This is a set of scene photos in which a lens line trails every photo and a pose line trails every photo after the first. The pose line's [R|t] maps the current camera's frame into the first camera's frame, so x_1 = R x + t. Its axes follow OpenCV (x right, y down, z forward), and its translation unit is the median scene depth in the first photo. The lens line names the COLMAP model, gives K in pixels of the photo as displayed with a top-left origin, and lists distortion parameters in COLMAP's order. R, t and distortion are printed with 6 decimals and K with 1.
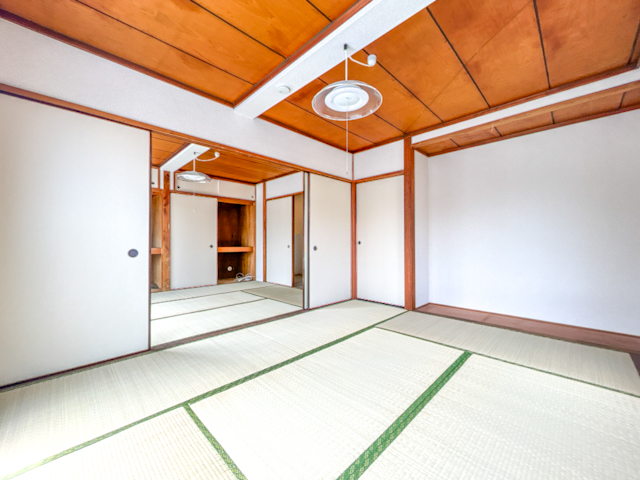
lens RADIAL K [[257.6, 0, 316.8], [0, 257.6, 244.6], [0, 0, 1]] dist [-0.001551, -0.000449]
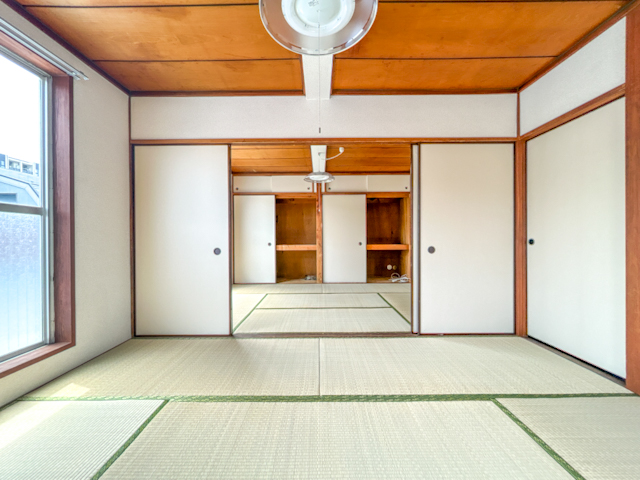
lens RADIAL K [[257.6, 0, 318.4], [0, 257.6, 241.7], [0, 0, 1]] dist [-0.001551, -0.000449]
pose [[0.708458, 0.005649, -0.705730, 0.237837], [-0.002020, 0.999980, 0.005977, -0.009028], [0.705750, -0.002809, 0.708456, 0.251054]]
